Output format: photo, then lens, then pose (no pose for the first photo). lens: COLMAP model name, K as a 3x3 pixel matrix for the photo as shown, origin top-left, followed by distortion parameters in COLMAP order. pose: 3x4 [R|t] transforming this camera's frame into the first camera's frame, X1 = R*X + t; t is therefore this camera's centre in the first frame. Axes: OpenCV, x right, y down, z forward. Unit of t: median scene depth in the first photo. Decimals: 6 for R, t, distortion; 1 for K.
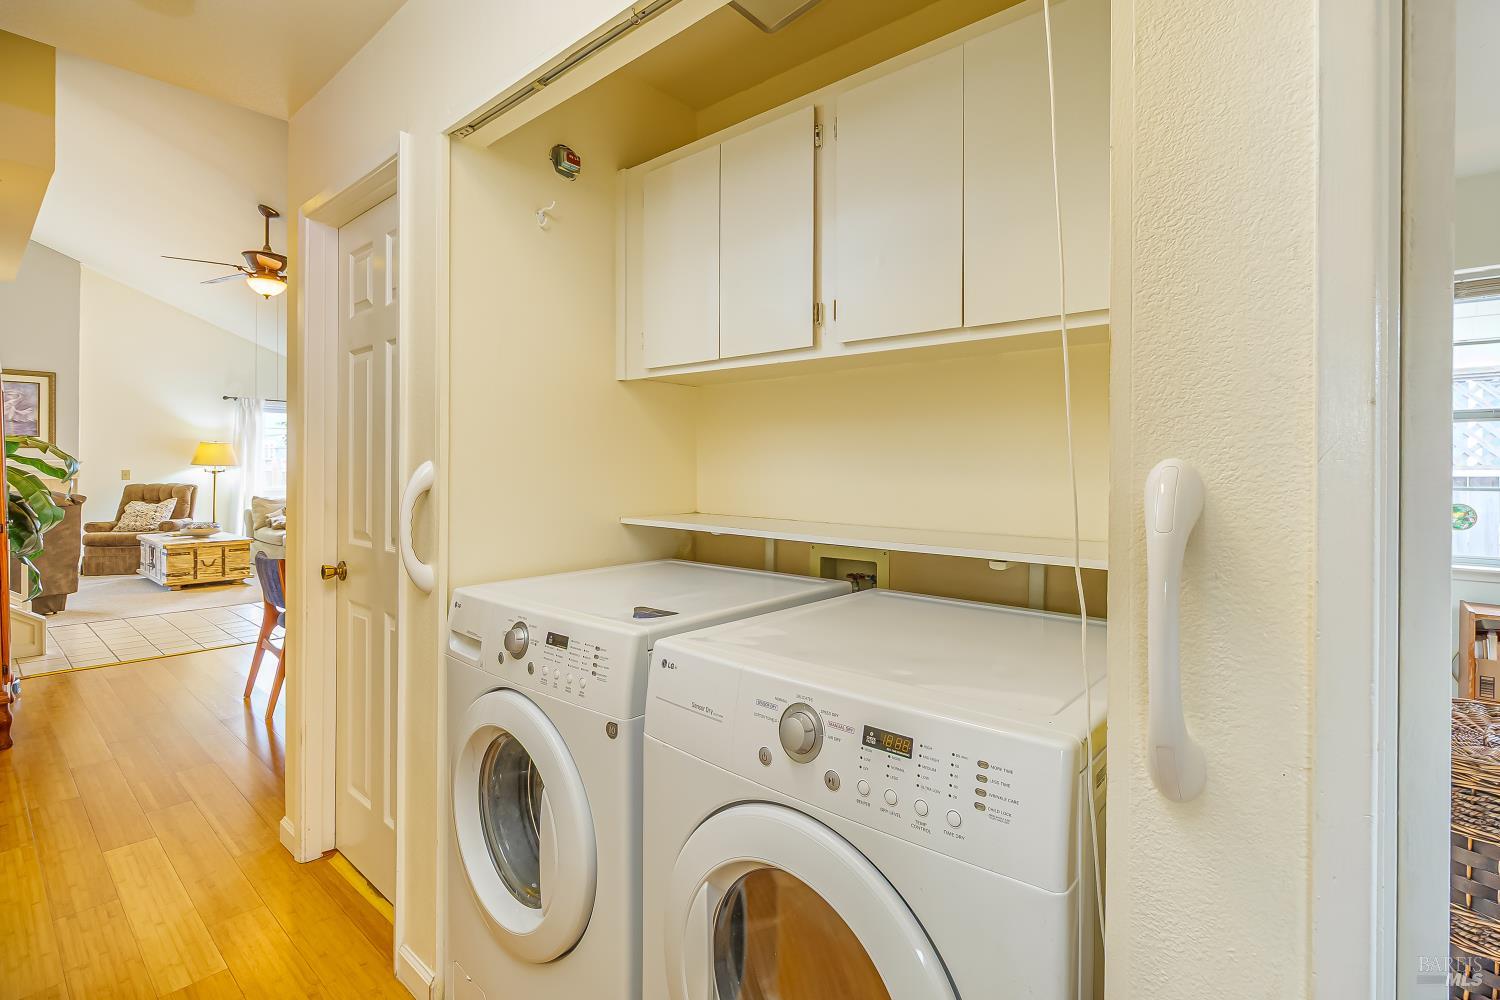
lens RADIAL K [[661.5, 0, 753.1], [0, 661.5, 472.9], [0, 0, 1]] dist [-0.001636, -0.000393]
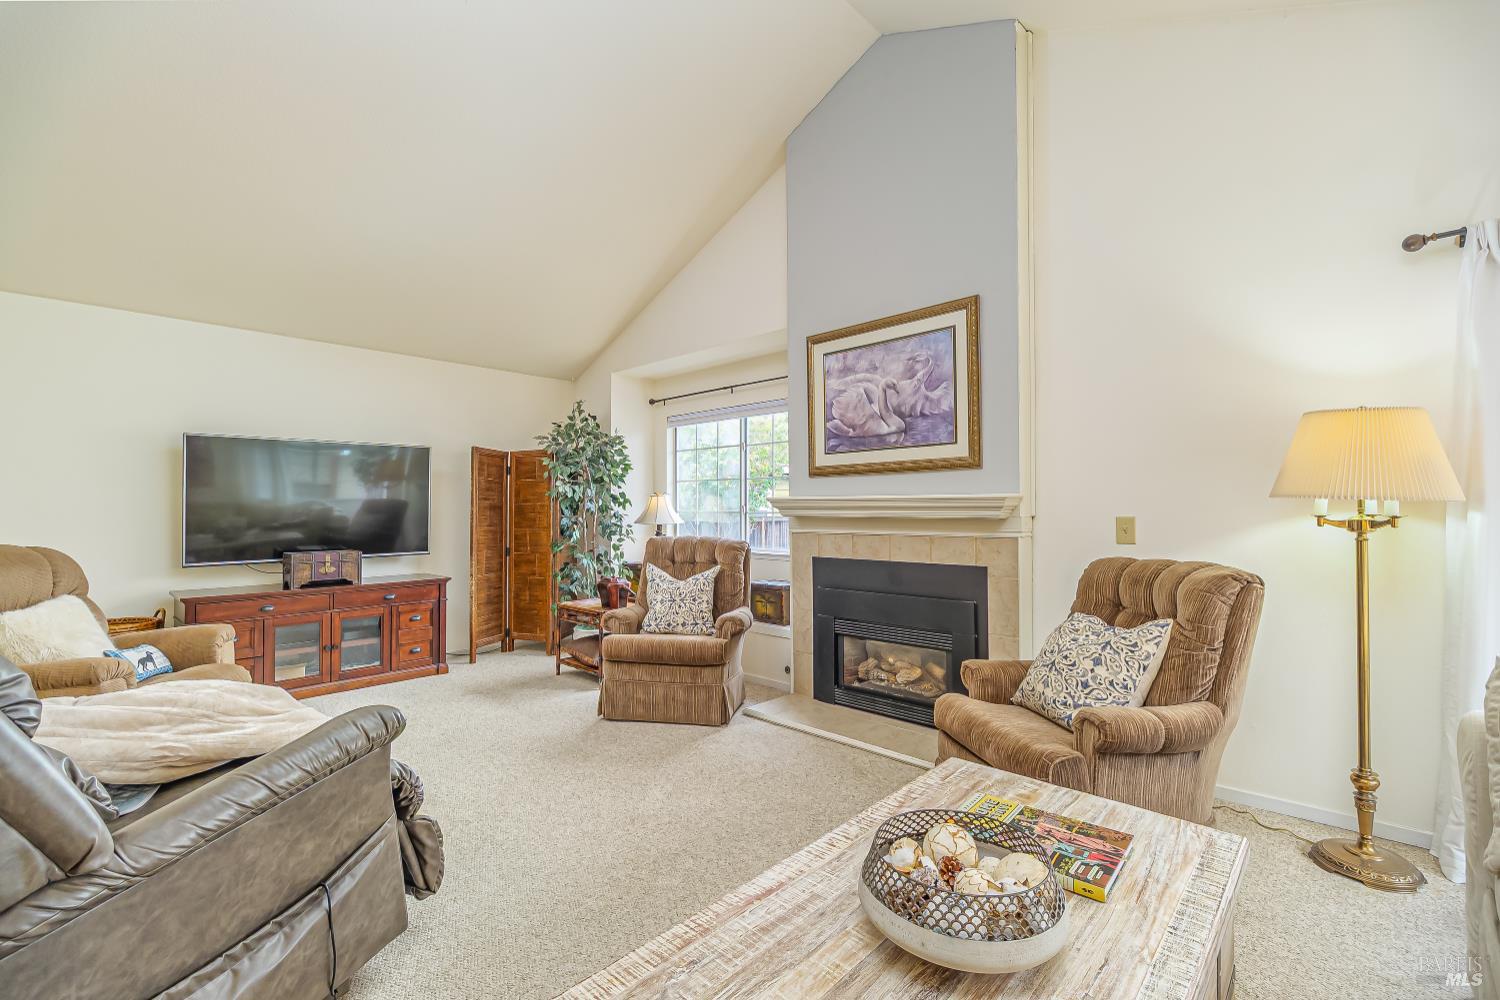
lens RADIAL K [[654.0, 0, 760.4], [0, 654.0, 500.8], [0, 0, 1]] dist [-0.018283, -0.000315]
pose [[-0.065535, -0.017492, -0.997697, -0.525965], [-0.000417, 0.999847, -0.017503, -0.006445], [0.997850, -0.000731, -0.065532, 0.751451]]
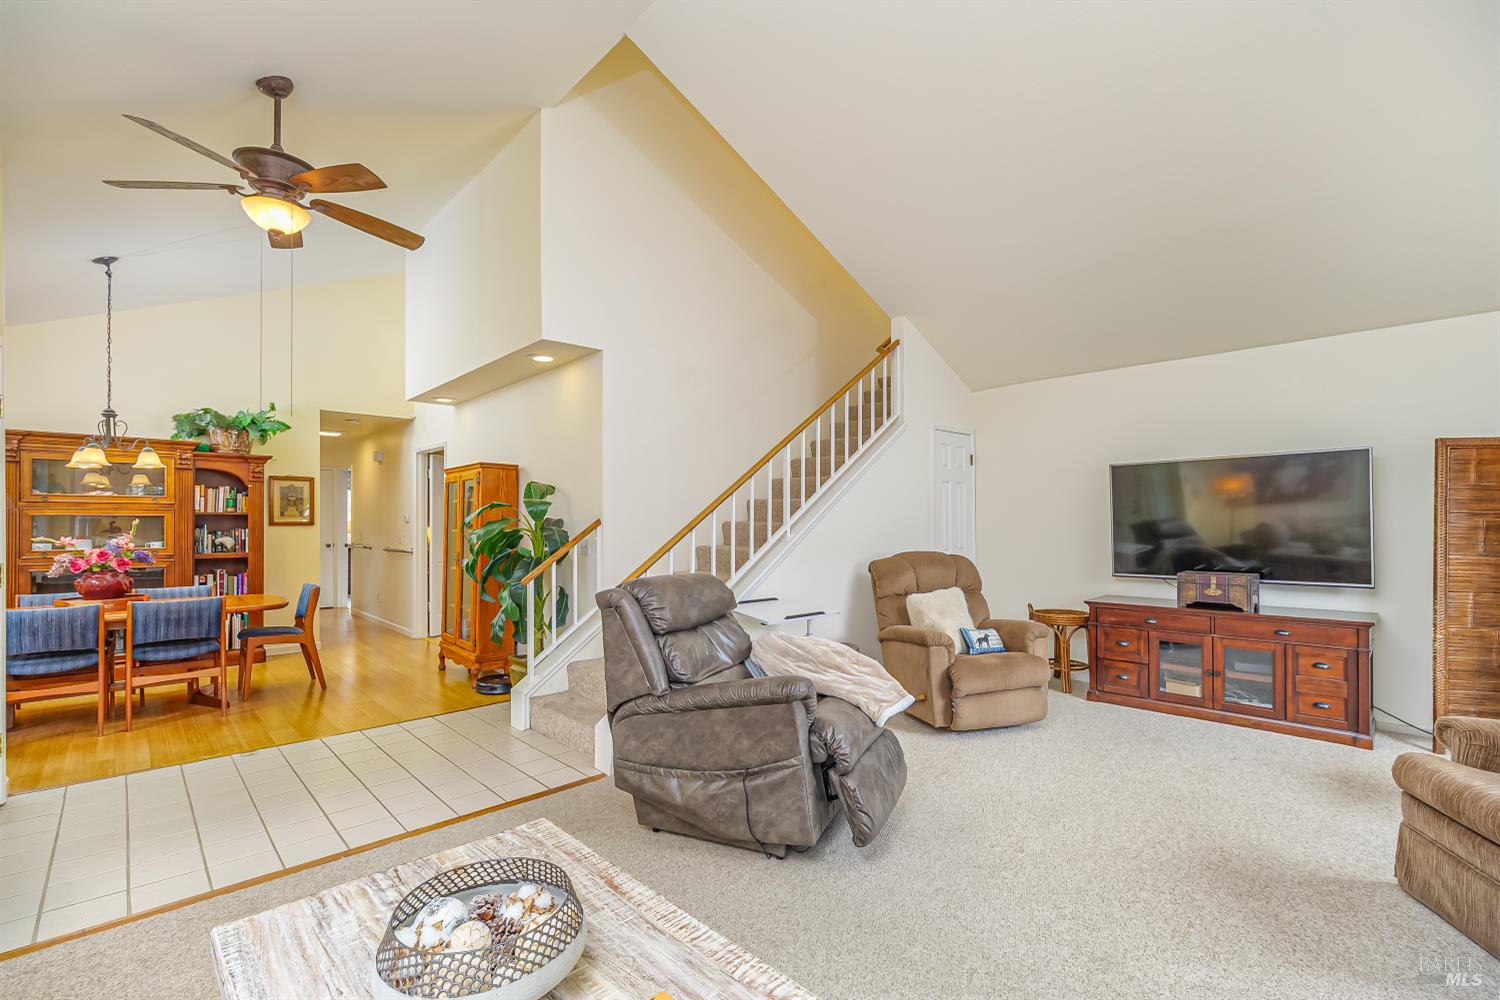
lens RADIAL K [[654.0, 0, 760.4], [0, 654.0, 500.8], [0, 0, 1]] dist [-0.018283, -0.000315]
pose [[-0.994875, -0.001476, 0.101098, -0.720069], [-0.004392, 0.999580, -0.028632, -0.014512], [-0.101014, -0.028929, -0.994464, 0.901787]]
